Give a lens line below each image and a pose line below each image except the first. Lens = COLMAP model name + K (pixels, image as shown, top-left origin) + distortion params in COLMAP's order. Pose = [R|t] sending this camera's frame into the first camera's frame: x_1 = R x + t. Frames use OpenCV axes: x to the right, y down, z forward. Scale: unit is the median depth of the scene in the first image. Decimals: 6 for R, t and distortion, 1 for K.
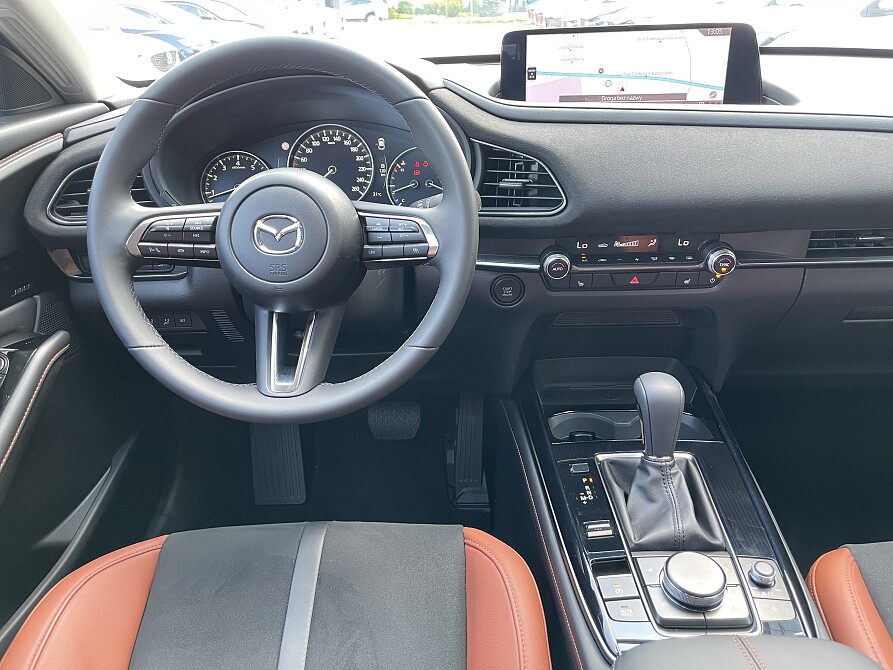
lens RADIAL K [[669.2, 0, 450.3], [0, 669.2, 329.9], [0, 0, 1]] dist [0.050217, -0.067843]
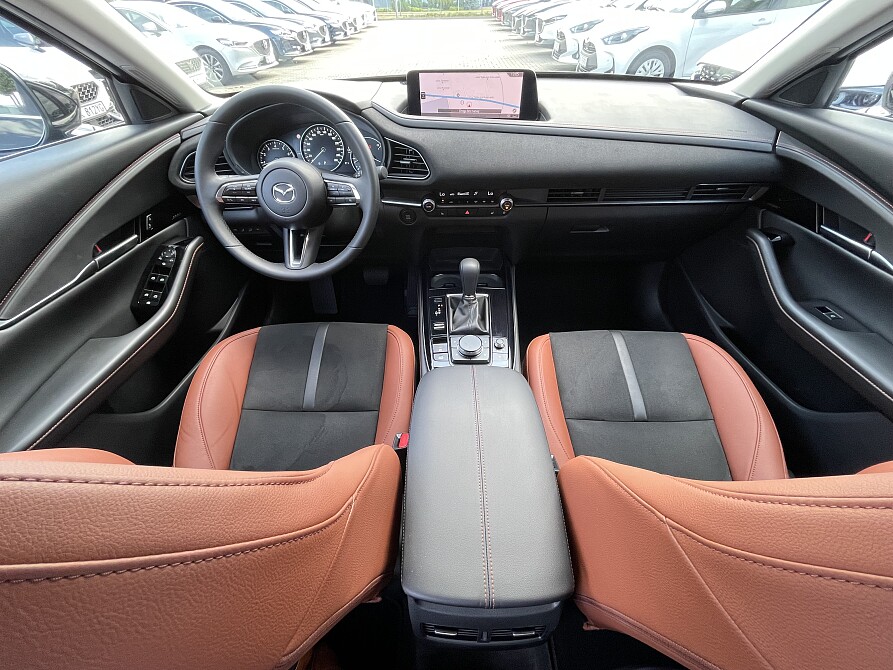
lens RADIAL K [[356.4, 0, 447.0], [0, 356.4, 329.7], [0, 0, 1]] dist [-0.003496, 0.001317]
pose [[0.999977, 0.006672, 0.001168, 0.215445], [-0.006718, 0.954610, 0.297783, -0.055484], [0.000872, -0.297784, 0.954633, -0.173157]]
